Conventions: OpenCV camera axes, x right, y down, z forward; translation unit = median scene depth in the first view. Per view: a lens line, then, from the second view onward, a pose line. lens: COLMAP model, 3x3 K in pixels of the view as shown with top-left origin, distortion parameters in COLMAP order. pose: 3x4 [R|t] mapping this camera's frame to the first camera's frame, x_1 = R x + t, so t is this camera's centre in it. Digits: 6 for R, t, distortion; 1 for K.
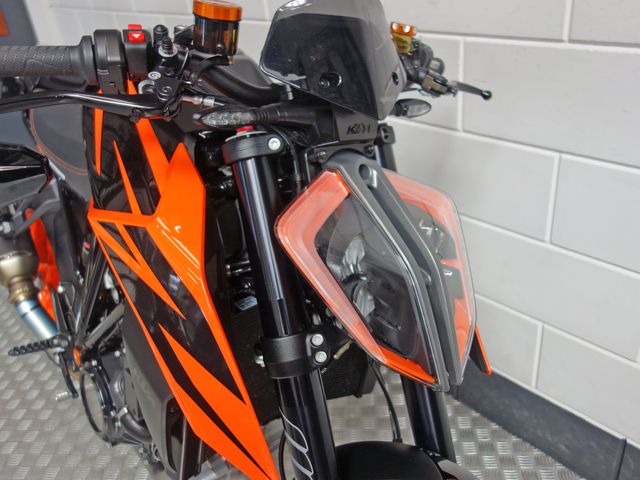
lens RADIAL K [[566.3, 0, 320.0], [0, 566.3, 240.0], [0, 0, 1]] dist [-0.000009, 0.000494]
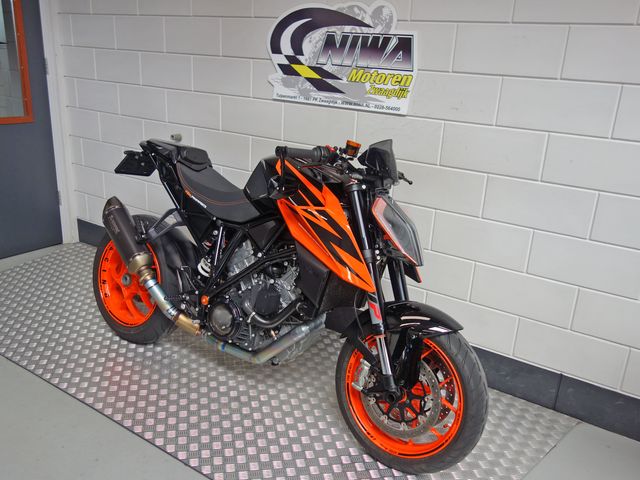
lens RADIAL K [[566.3, 0, 320.0], [0, 566.3, 240.0], [0, 0, 1]] dist [-0.000009, 0.000494]
pose [[0.953224, 0.060022, 0.296244, -0.865158], [-0.002101, 0.981378, -0.192076, 0.504617], [-0.302256, 0.182469, 0.935599, -1.248700]]
